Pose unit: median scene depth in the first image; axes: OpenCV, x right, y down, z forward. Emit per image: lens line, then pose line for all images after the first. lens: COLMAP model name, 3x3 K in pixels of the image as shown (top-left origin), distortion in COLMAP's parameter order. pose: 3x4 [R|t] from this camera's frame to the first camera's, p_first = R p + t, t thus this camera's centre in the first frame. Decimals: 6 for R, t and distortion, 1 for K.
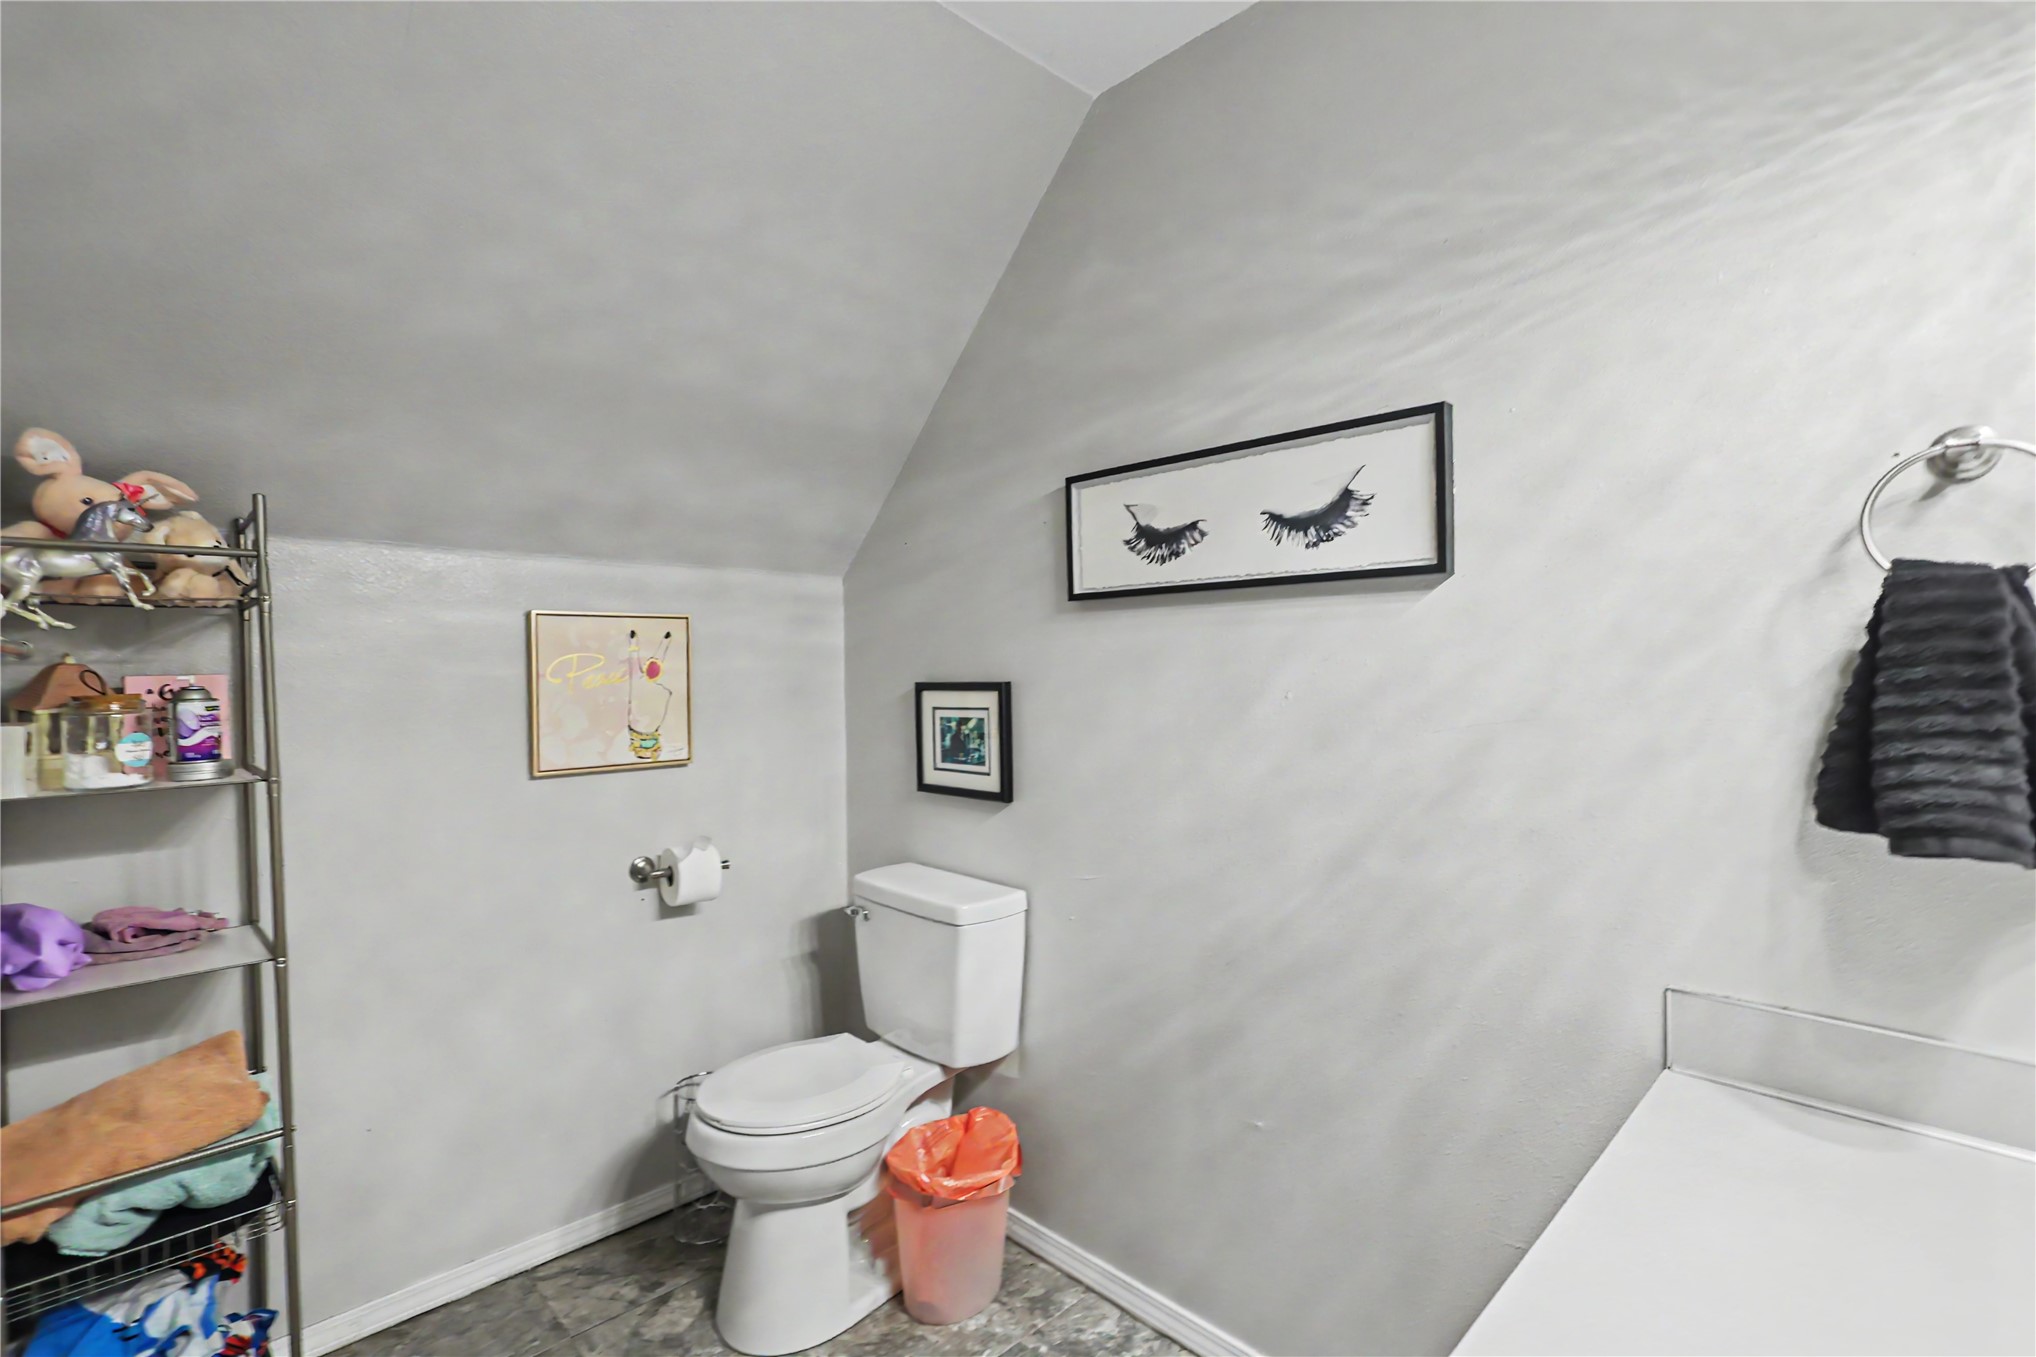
lens RADIAL K [[940.0, 0, 1024.5], [0, 940.0, 676.5], [0, 0, 1]] dist [0.000373, 0.001150]
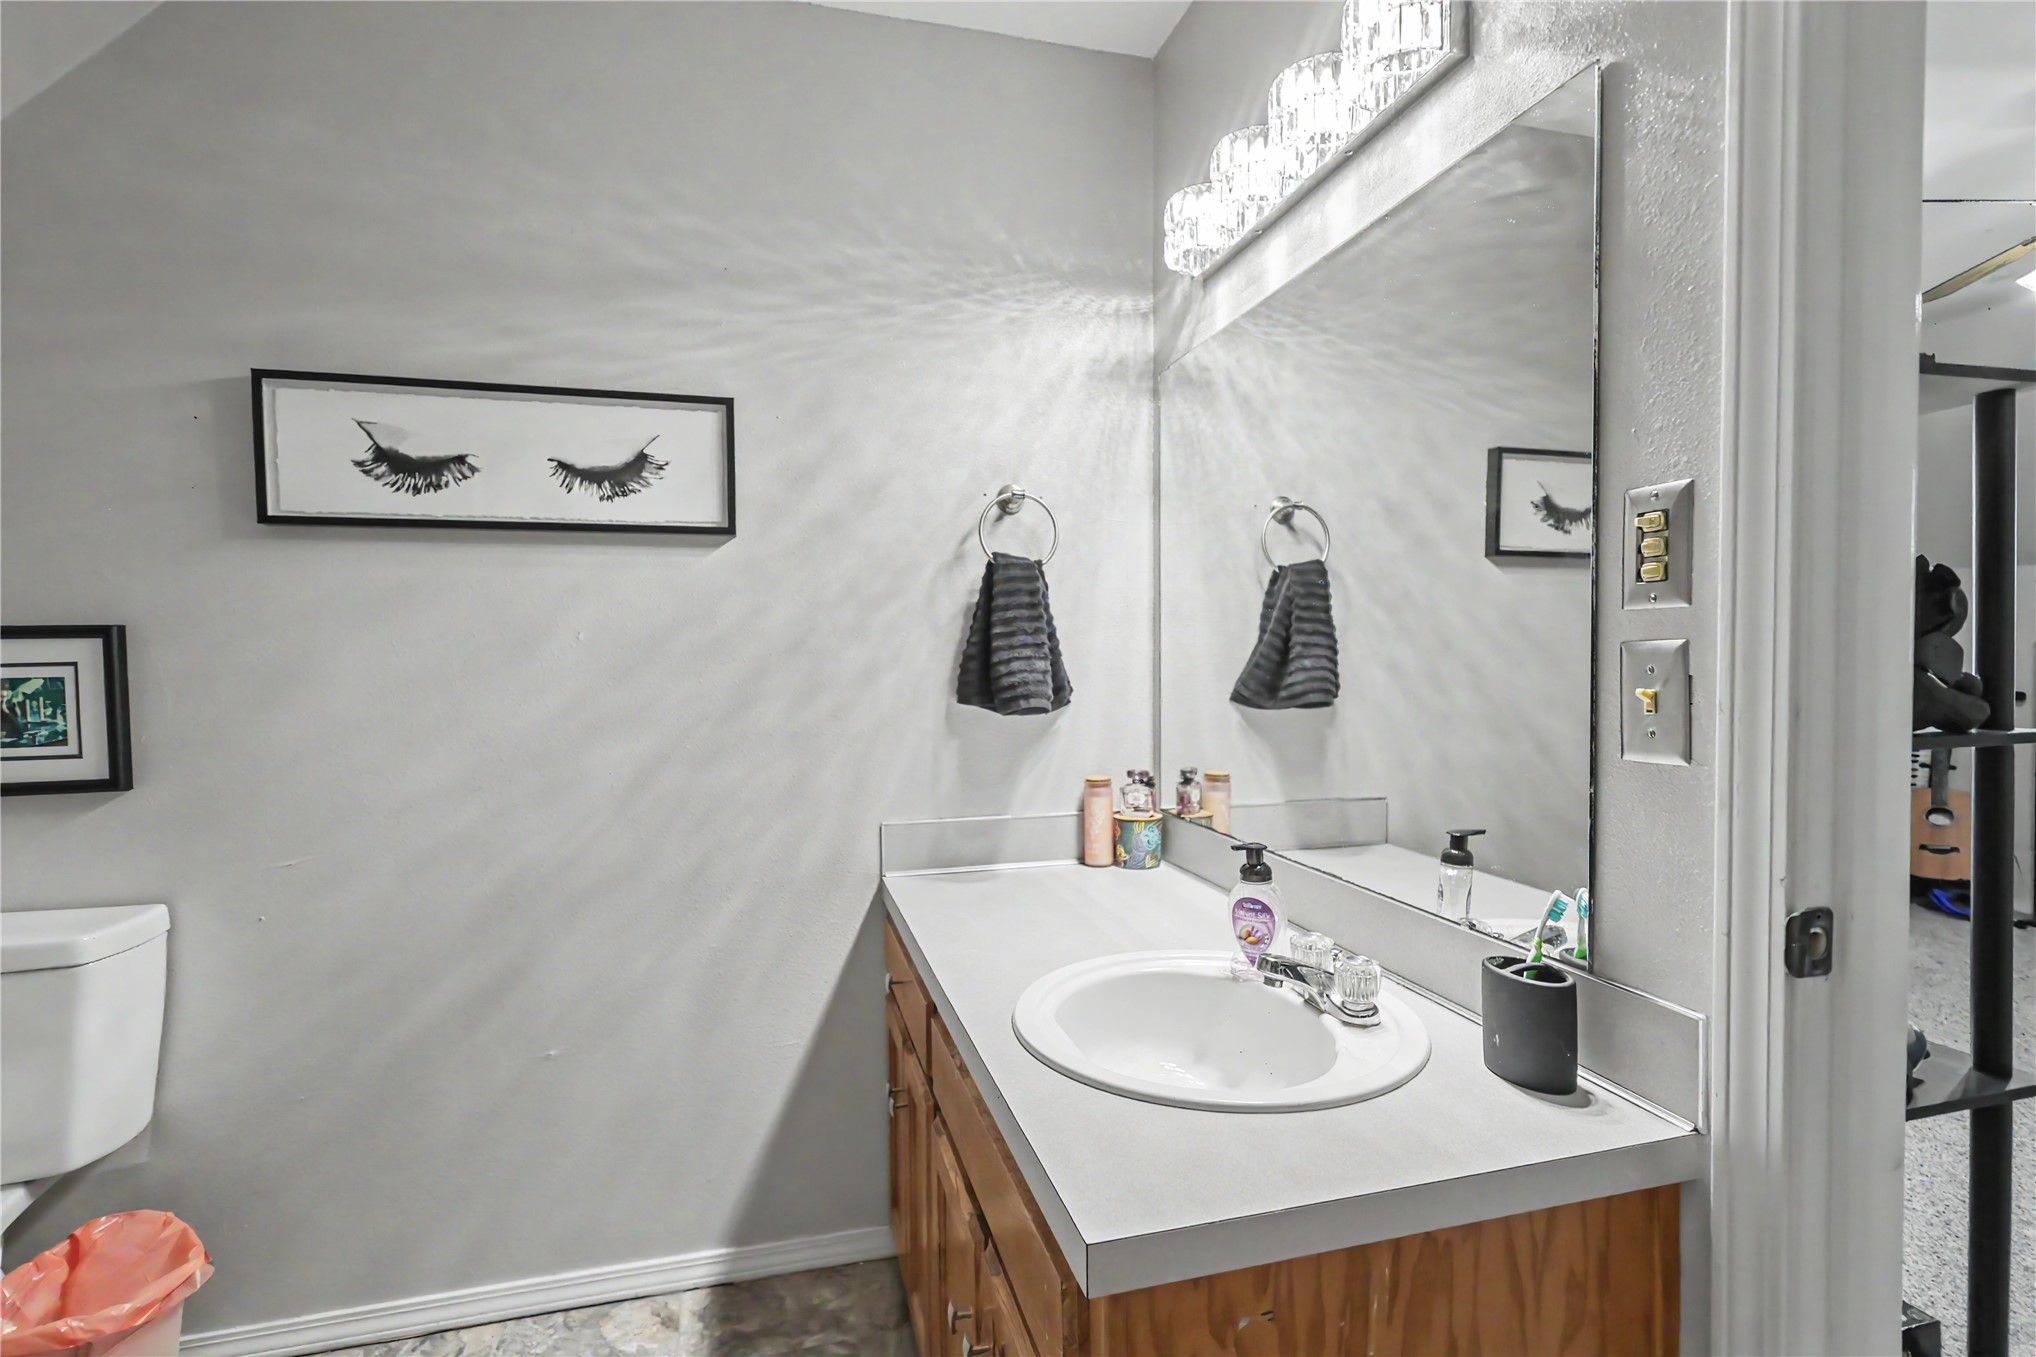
lens RADIAL K [[940.0, 0, 1023.9], [0, 940.0, 678.3], [0, 0, 1]] dist [0.000373, 0.001150]
pose [[0.489557, -0.018699, 0.871771, -0.510853], [0.014225, 0.999808, 0.013457, 0.077002], [-0.871855, 0.005813, 0.489729, 0.053894]]
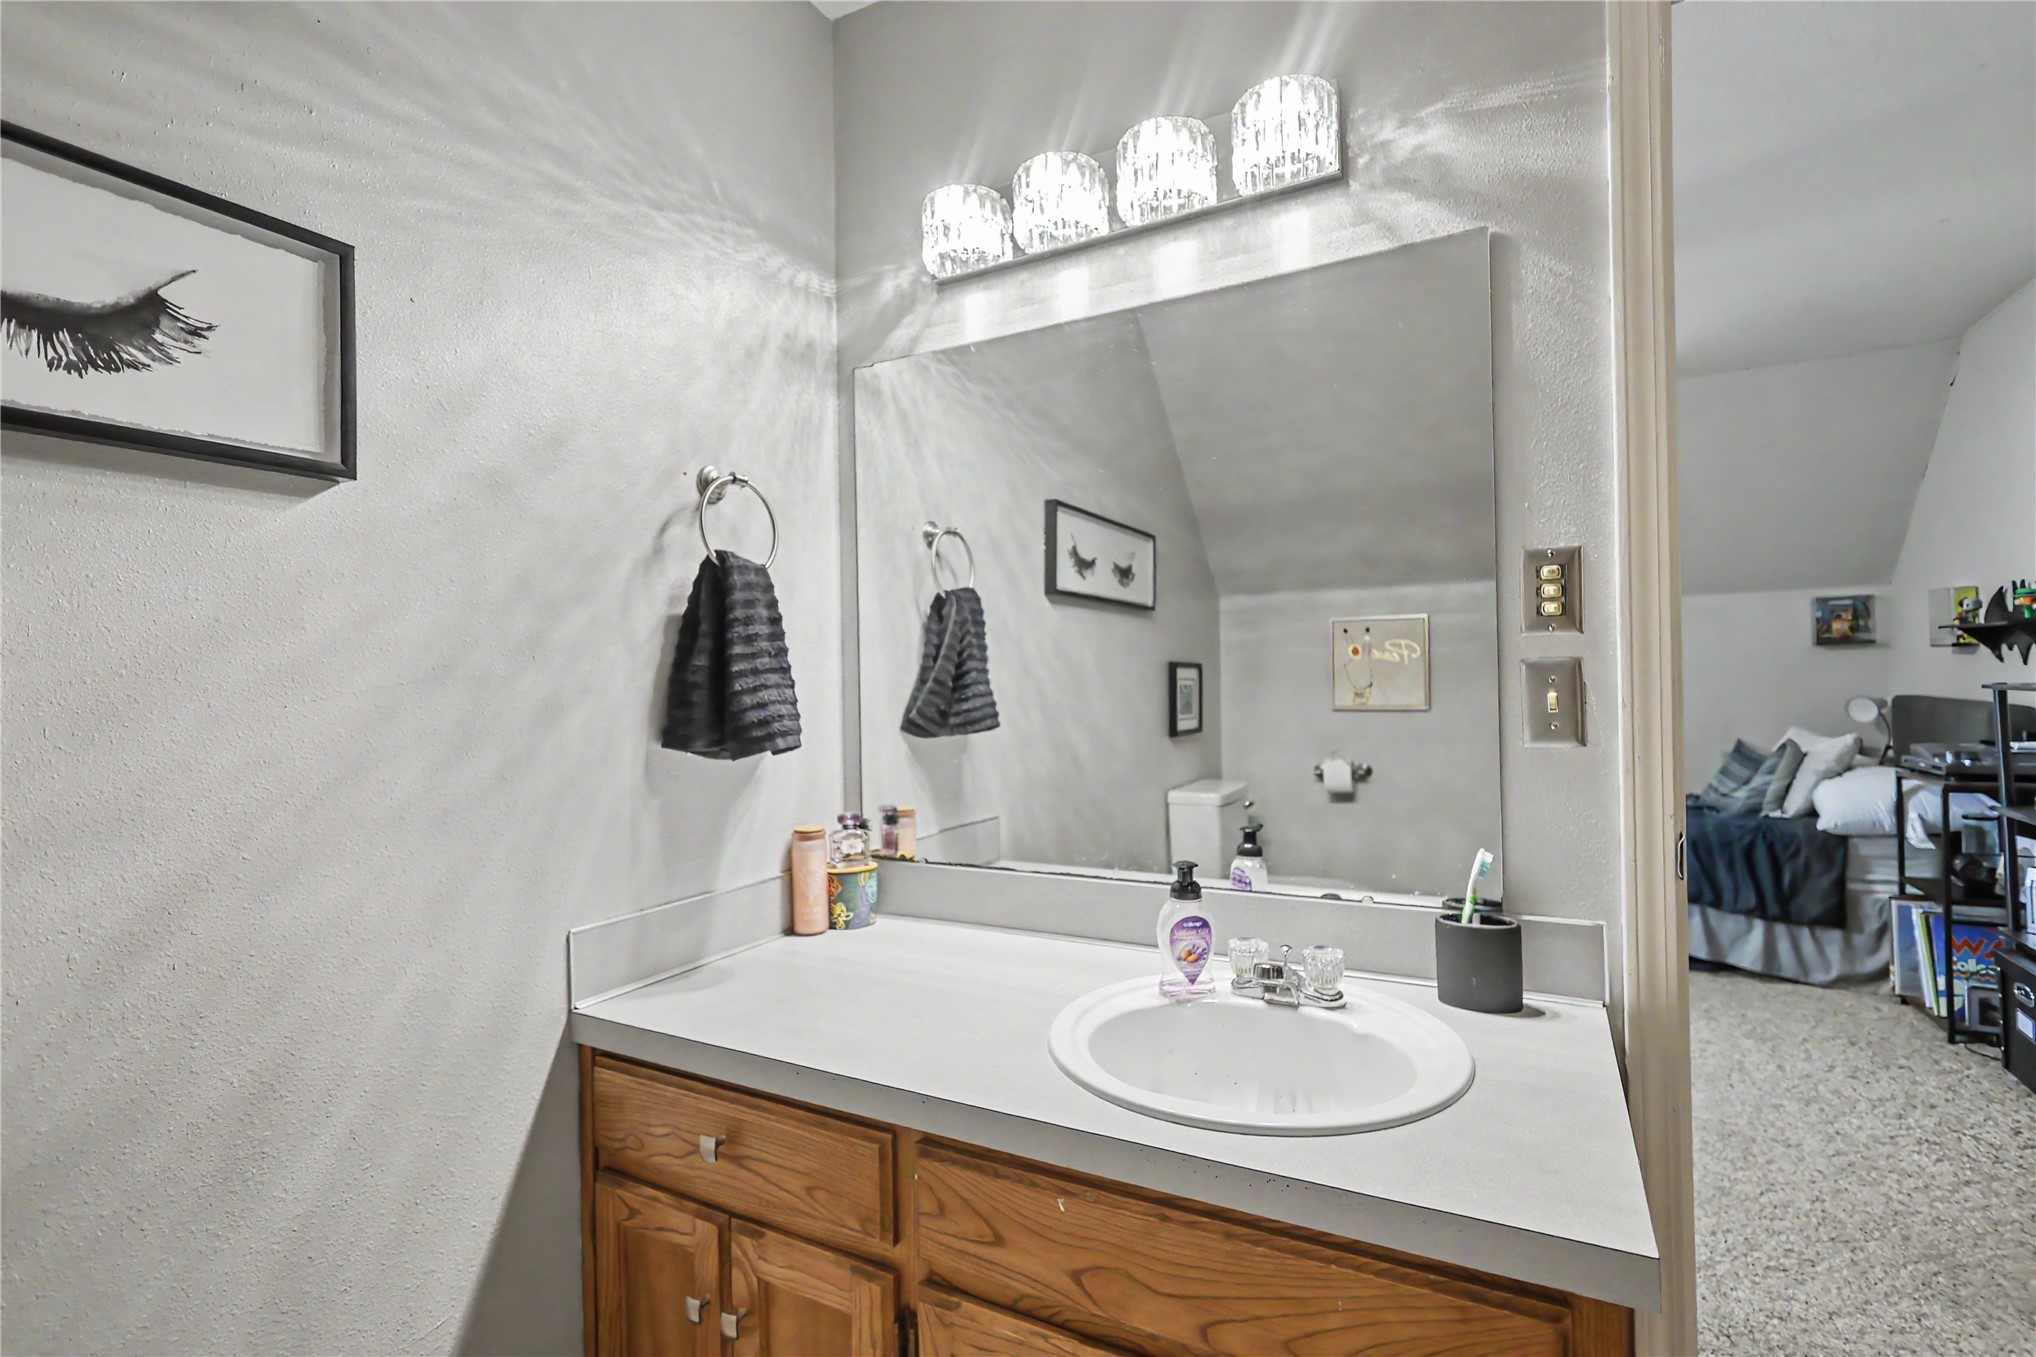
lens RADIAL K [[940.0, 0, 1023.2], [0, 940.0, 678.4], [0, 0, 1]] dist [0.000373, 0.001150]
pose [[-0.281739, 0.014940, 0.959375, -0.442356], [0.033055, 0.999436, -0.005857, 0.073256], [-0.958922, 0.030062, -0.282074, 0.785650]]
